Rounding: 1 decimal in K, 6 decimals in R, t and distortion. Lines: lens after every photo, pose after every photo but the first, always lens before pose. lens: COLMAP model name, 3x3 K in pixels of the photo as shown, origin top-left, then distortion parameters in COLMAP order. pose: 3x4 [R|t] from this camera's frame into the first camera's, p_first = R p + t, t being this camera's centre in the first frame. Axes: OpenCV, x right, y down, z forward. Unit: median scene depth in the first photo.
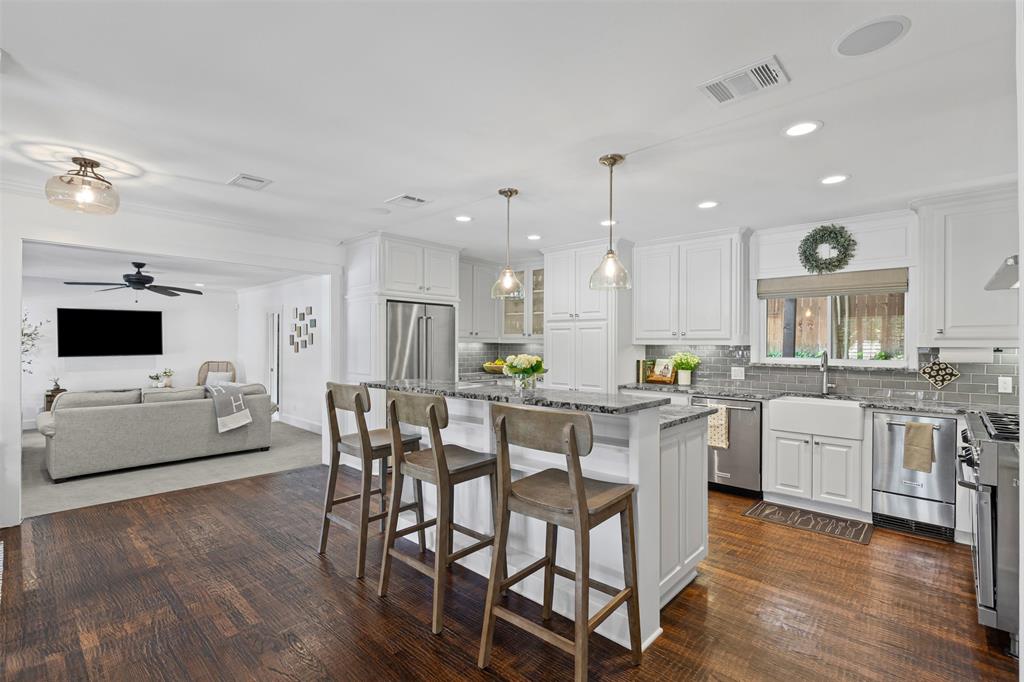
lens RADIAL K [[465.2, 0, 506.2], [0, 465.2, 345.9], [0, 0, 1]] dist [-0.001408, 0.000487]
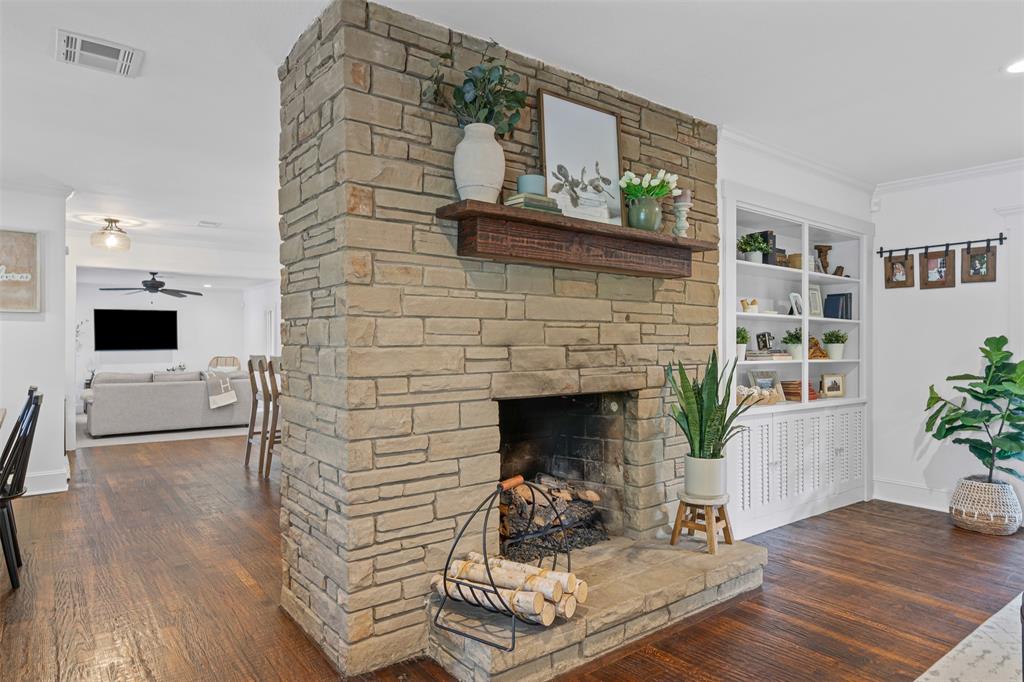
lens RADIAL K [[611.6, 0, 510.4], [0, 611.6, 346.2], [0, 0, 1]] dist [0.006261, 0.002105]
pose [[0.985816, -0.005011, -0.167752, 0.498339], [0.004163, 0.999977, -0.005406, 0.038459], [0.167775, 0.004631, 0.985814, -0.529962]]
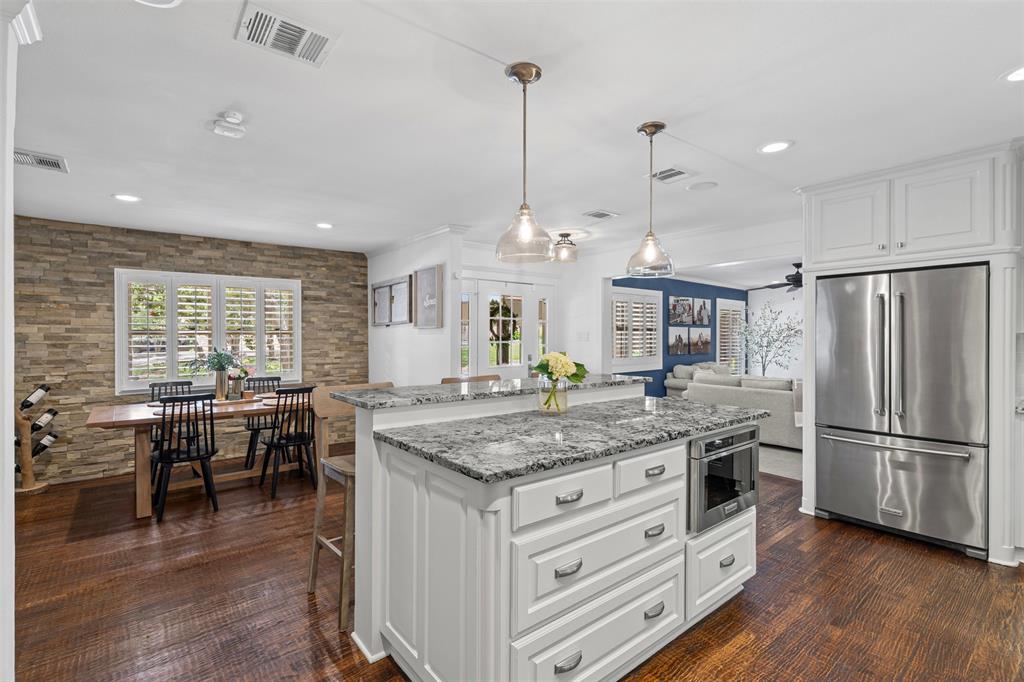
lens RADIAL K [[472.6, 0, 504.9], [0, 472.6, 335.8], [0, 0, 1]] dist [-0.001449, 0.000603]
pose [[-0.152806, -0.002727, -0.988253, 0.530203], [0.000789, 0.999996, -0.002881, -0.005022], [0.988256, -0.001220, -0.152803, 0.613834]]
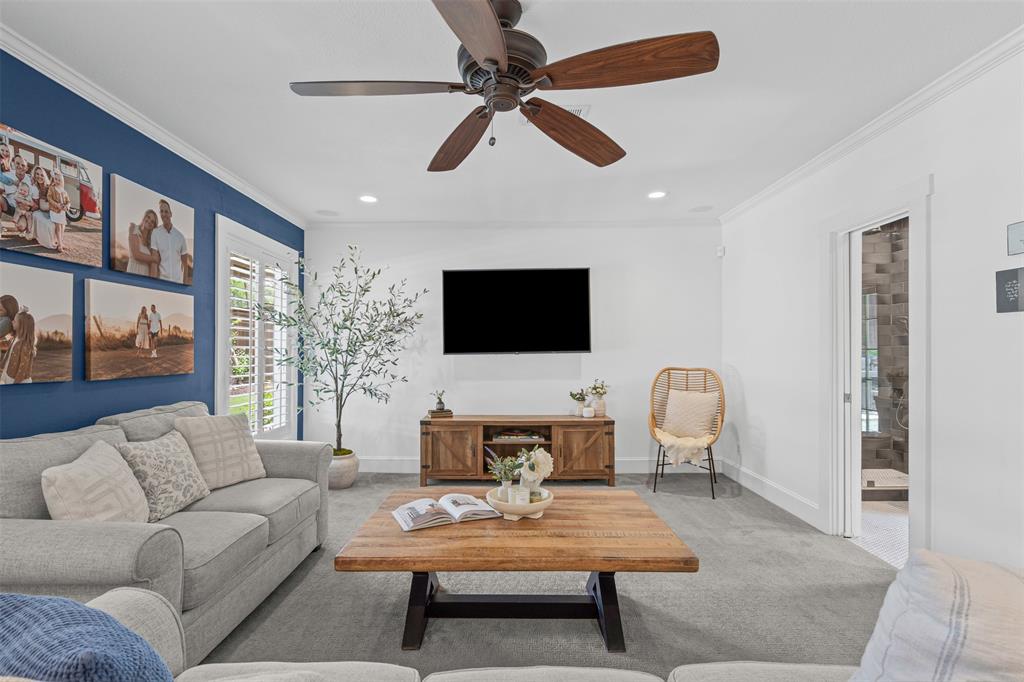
lens RADIAL K [[468.4, 0, 508.5], [0, 468.4, 350.4], [0, 0, 1]] dist [0.000694, 0.000538]
pose [[0.671942, -0.002055, -0.740601, -0.736268], [0.000781, 0.999998, -0.002067, 0.031388], [0.740603, 0.000810, 0.671942, 1.032318]]
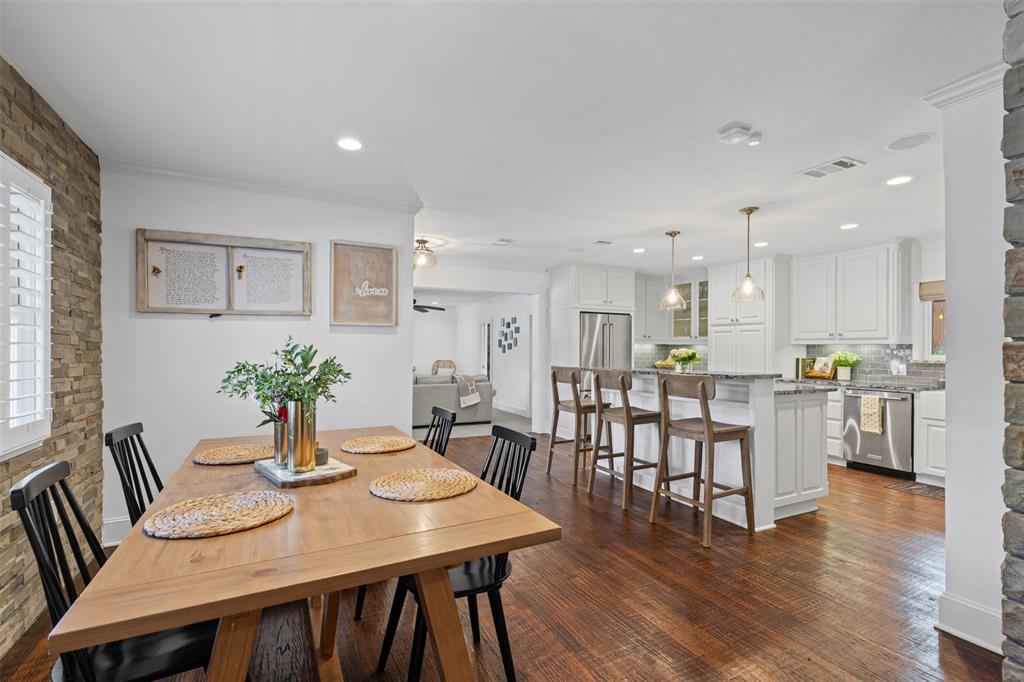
lens RADIAL K [[468.4, 0, 508.5], [0, 468.4, 350.4], [0, 0, 1]] dist [0.000694, 0.000538]
pose [[0.937375, 0.000126, -0.348322, 0.021864], [-0.001308, 0.999994, -0.003159, 0.017597], [0.348320, 0.003416, 0.937370, -0.338144]]
